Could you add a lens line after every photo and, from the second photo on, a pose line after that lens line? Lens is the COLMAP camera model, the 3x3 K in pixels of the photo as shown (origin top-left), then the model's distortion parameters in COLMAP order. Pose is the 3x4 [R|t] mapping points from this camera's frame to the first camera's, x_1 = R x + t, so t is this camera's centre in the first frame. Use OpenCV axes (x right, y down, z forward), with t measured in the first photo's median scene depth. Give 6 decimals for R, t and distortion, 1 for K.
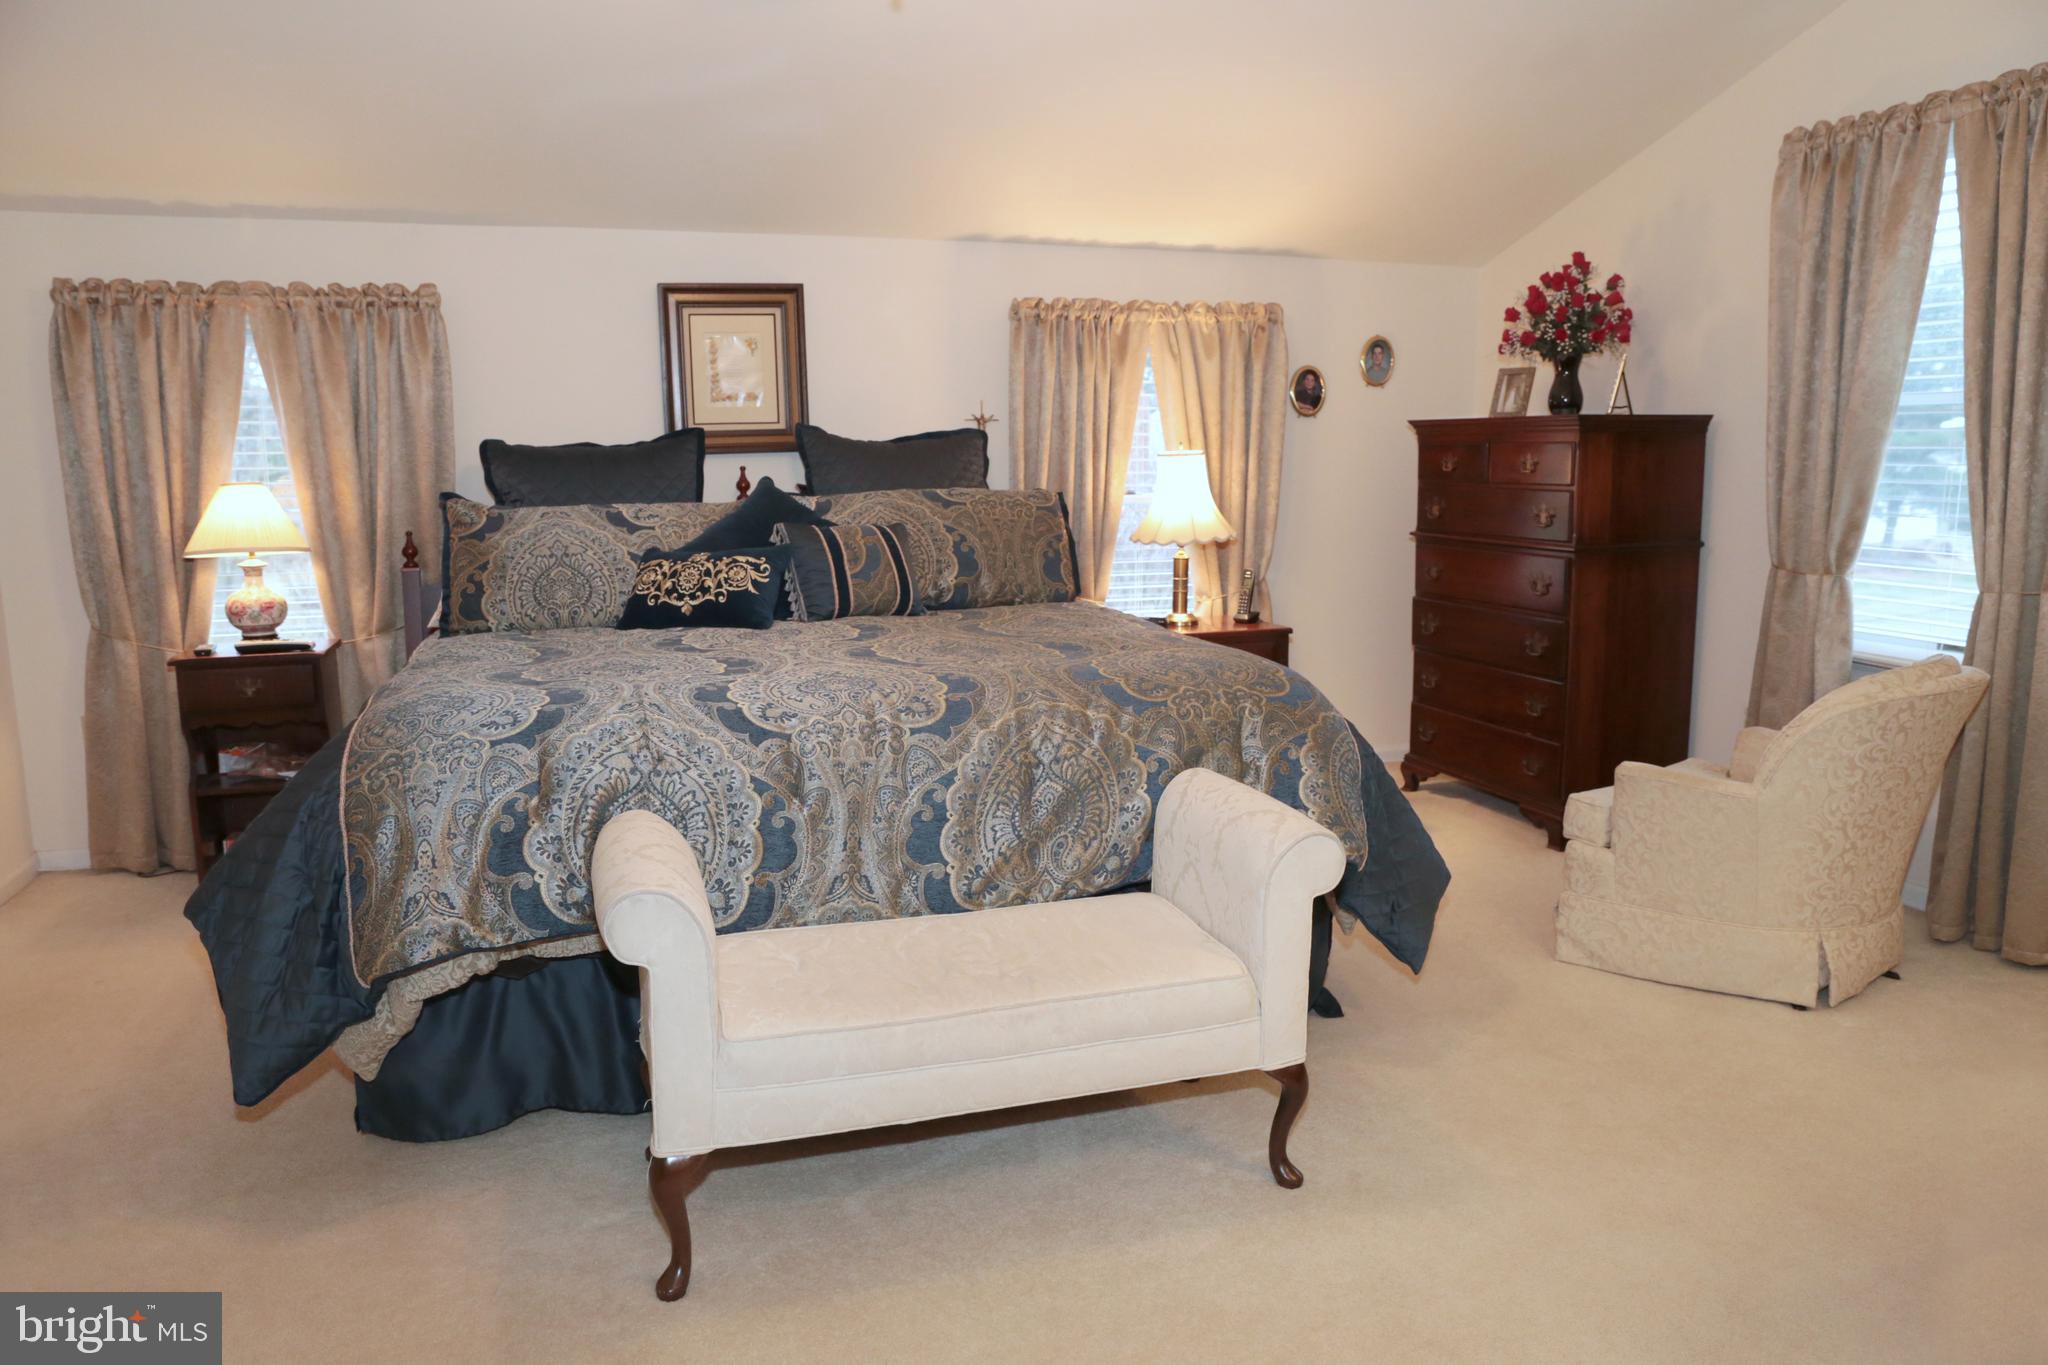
lens RADIAL K [[1397.6, 0, 1024.0], [0, 1397.6, 682.5], [0, 0, 1]] dist [-0.099227, 0.081129]
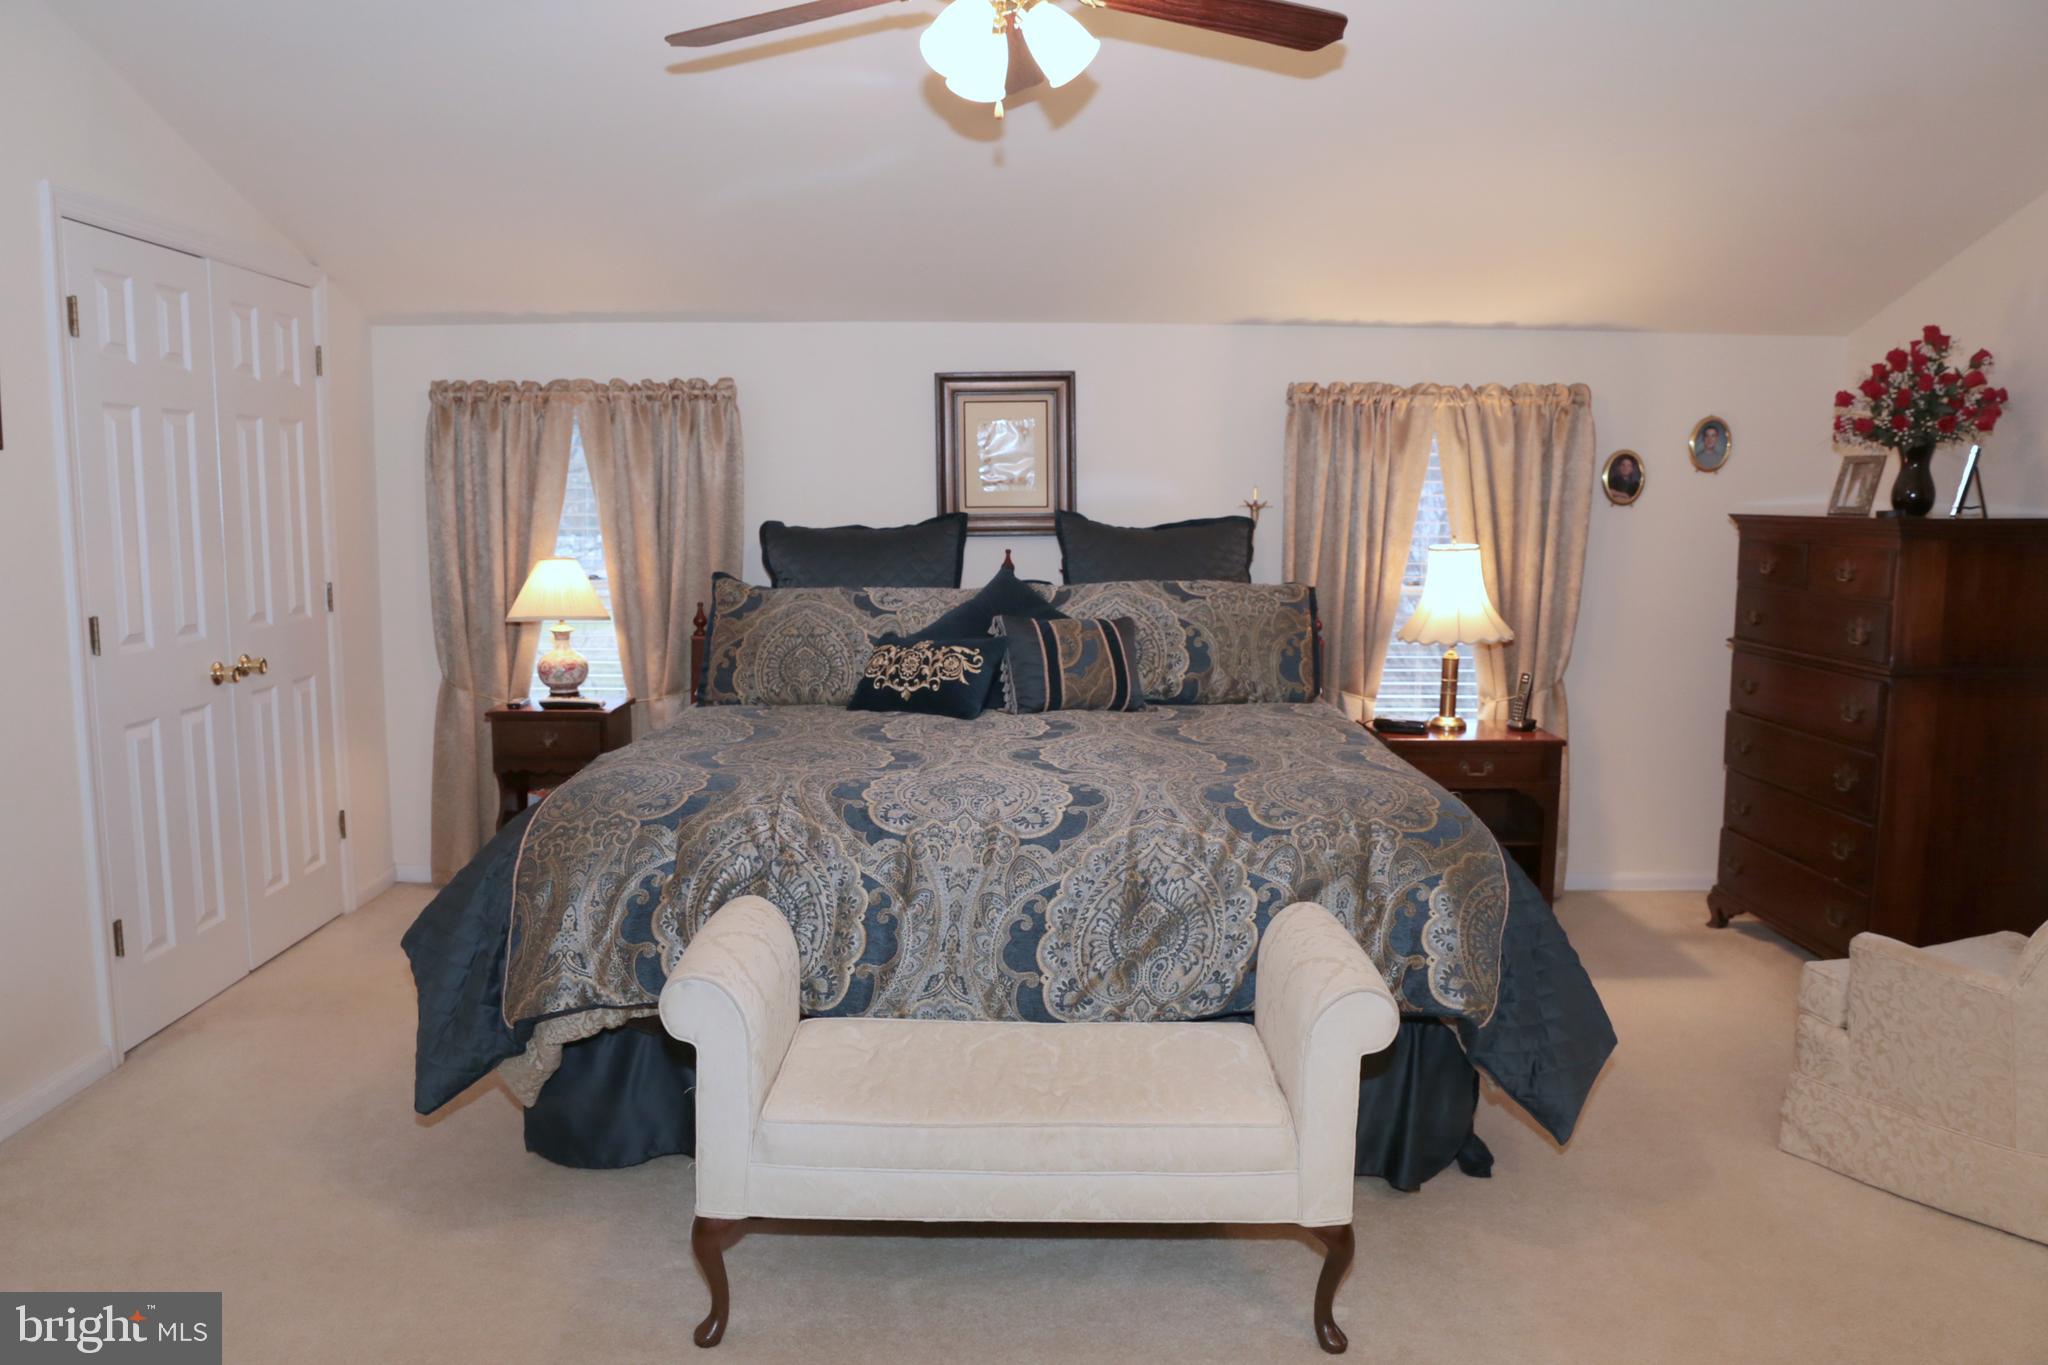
lens RADIAL K [[1492.3, 0, 1048.3], [0, 1492.3, 663.8], [0, 0, 1]] dist [-0.114546, 0.120628]
pose [[0.950877, 0.049172, -0.305640, 0.191501], [-0.061666, 0.997604, -0.031353, -0.044939], [0.303366, 0.048660, 0.951631, -0.036688]]
